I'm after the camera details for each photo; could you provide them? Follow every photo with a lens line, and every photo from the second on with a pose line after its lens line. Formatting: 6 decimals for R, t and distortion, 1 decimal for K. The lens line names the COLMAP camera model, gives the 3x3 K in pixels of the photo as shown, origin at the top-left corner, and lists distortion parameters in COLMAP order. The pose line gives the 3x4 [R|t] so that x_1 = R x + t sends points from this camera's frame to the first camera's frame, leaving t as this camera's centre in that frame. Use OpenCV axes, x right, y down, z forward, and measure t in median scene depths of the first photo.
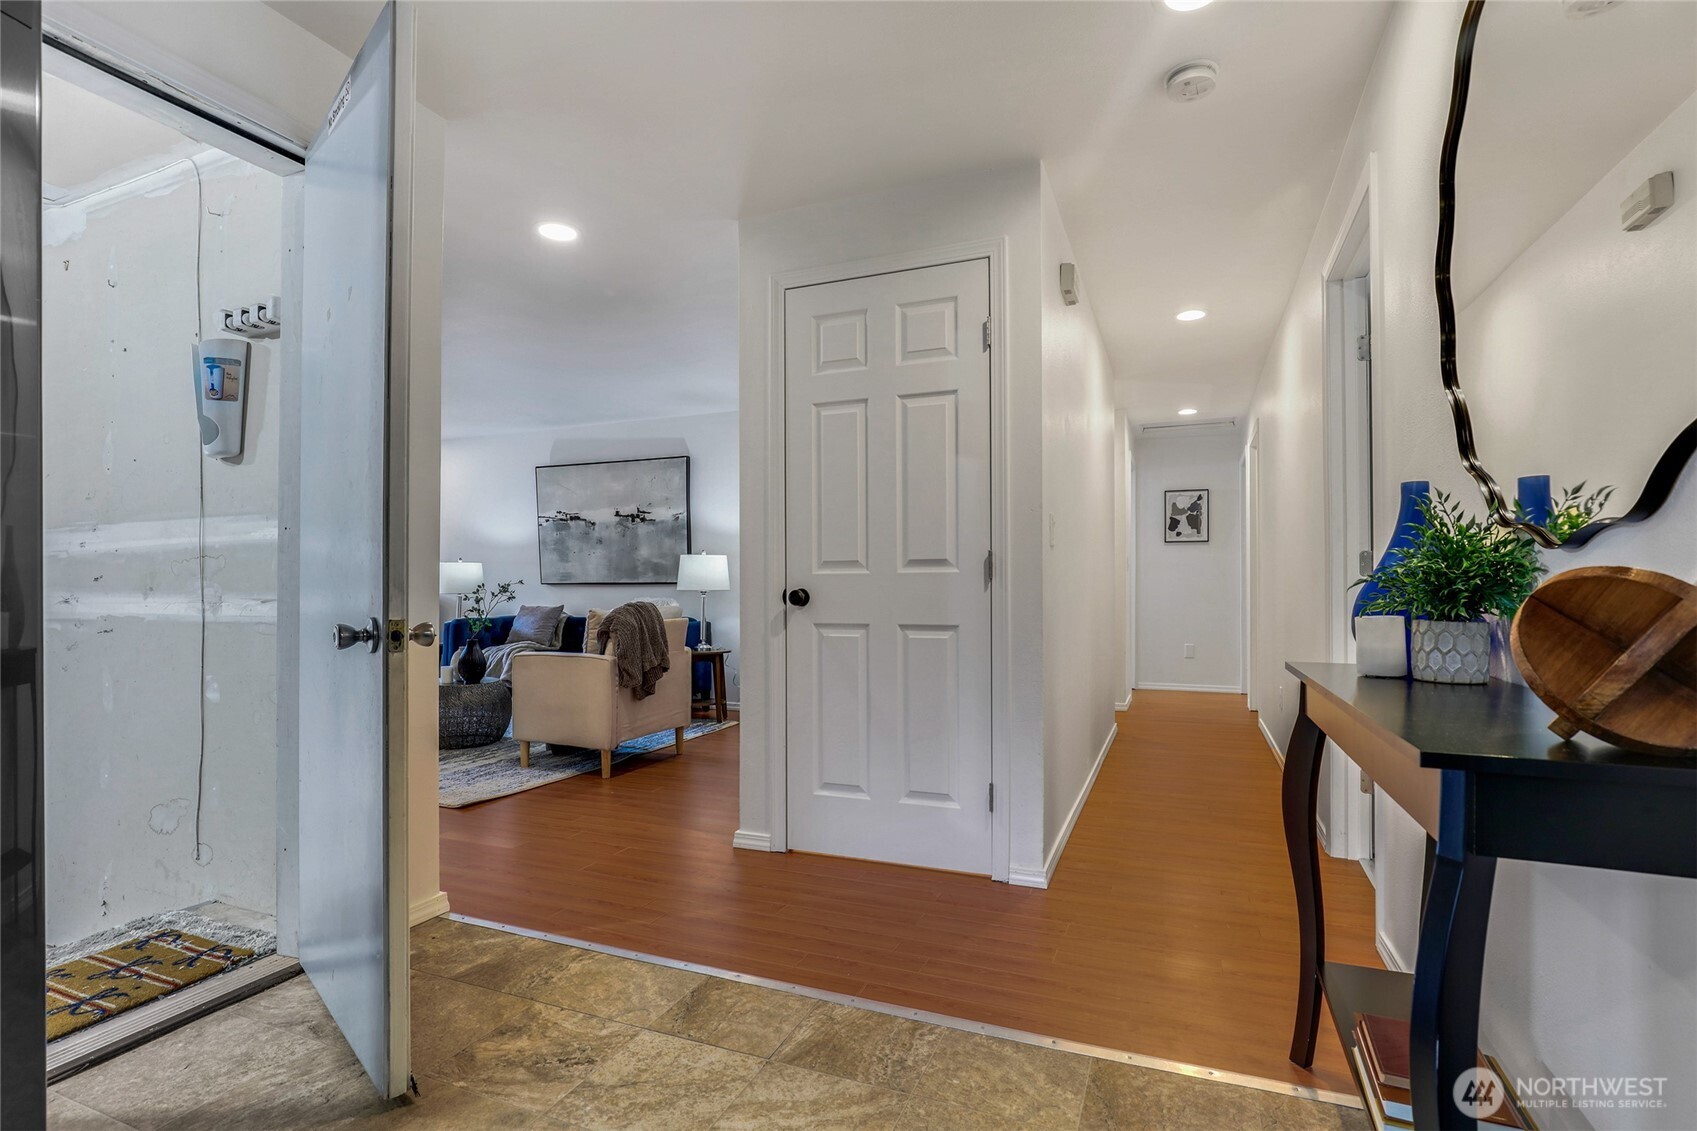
lens RADIAL K [[814.3, 0, 849.0], [0, 814.3, 575.4], [0, 0, 1]] dist [-0.001876, -0.000246]
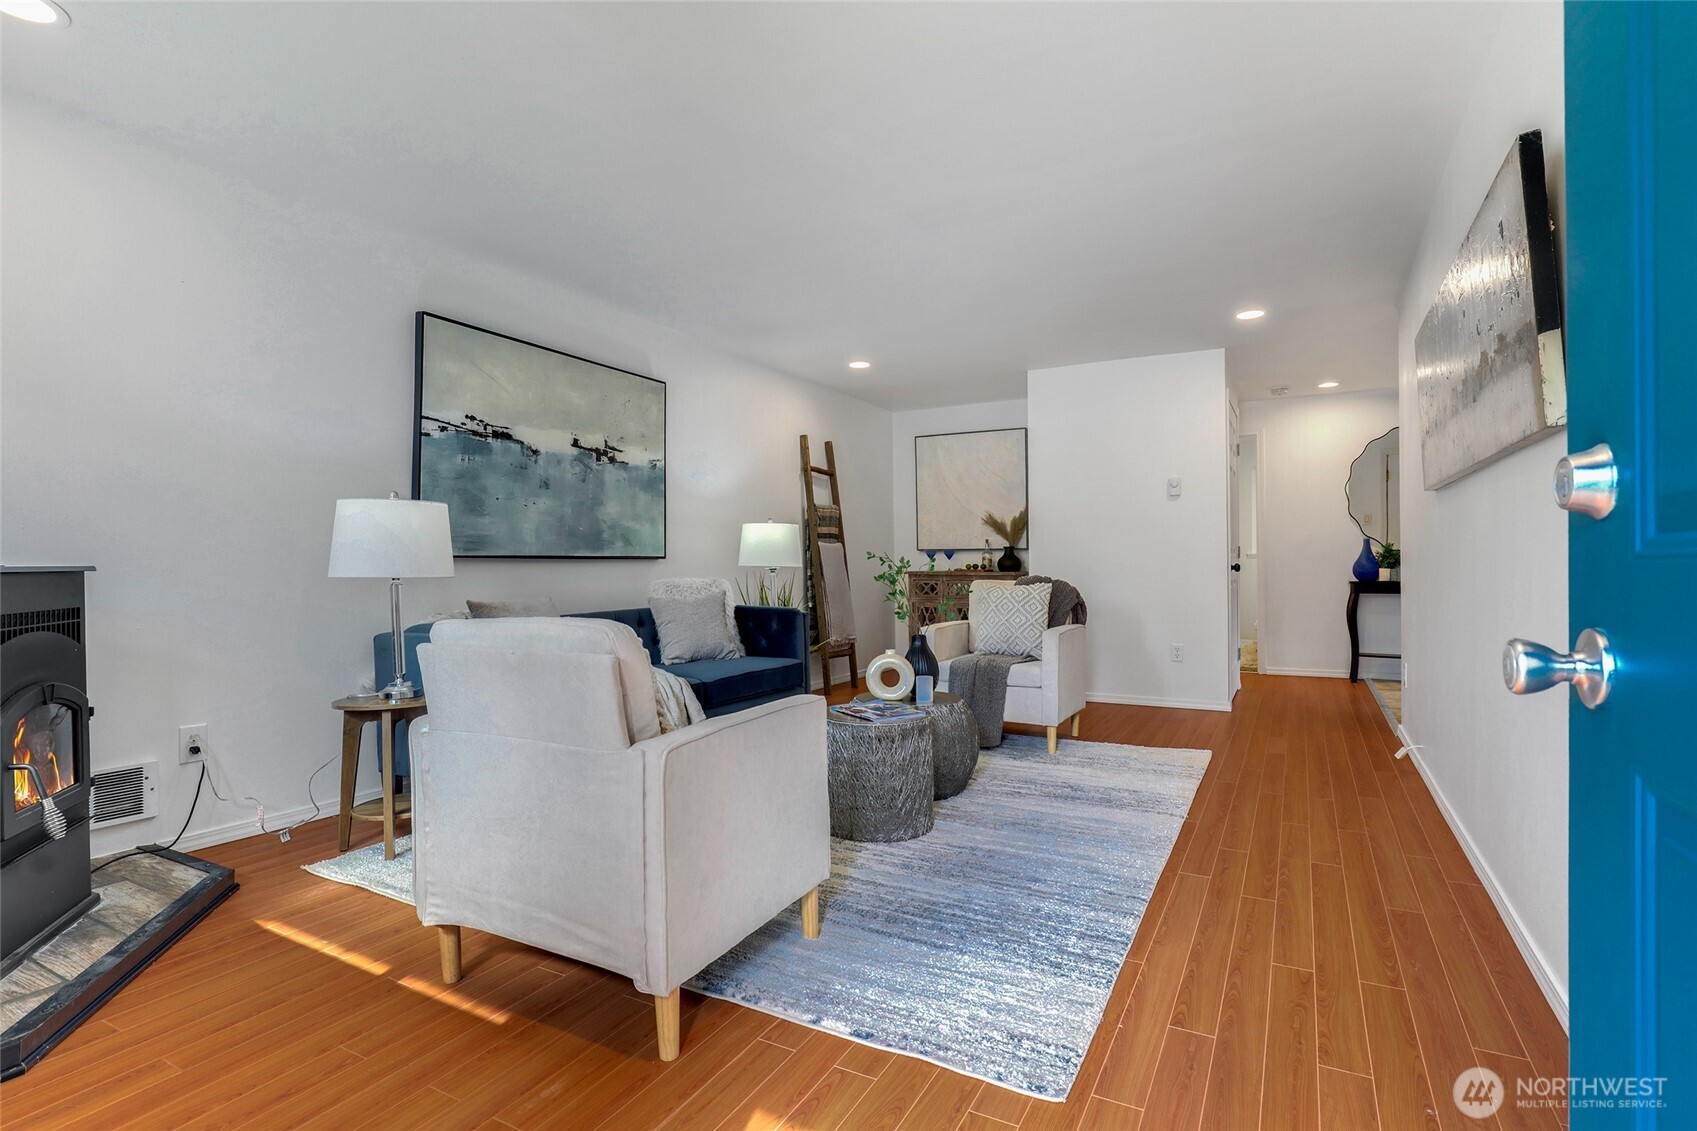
lens RADIAL K [[814.3, 0, 848.3], [0, 814.3, 566.8], [0, 0, 1]] dist [-0.001876, -0.000246]
pose [[0.124628, 0.001273, 0.992203, -0.863524], [-0.006699, 0.999977, -0.000442, 0.015698], [-0.992181, -0.006592, 0.124634, 0.721604]]
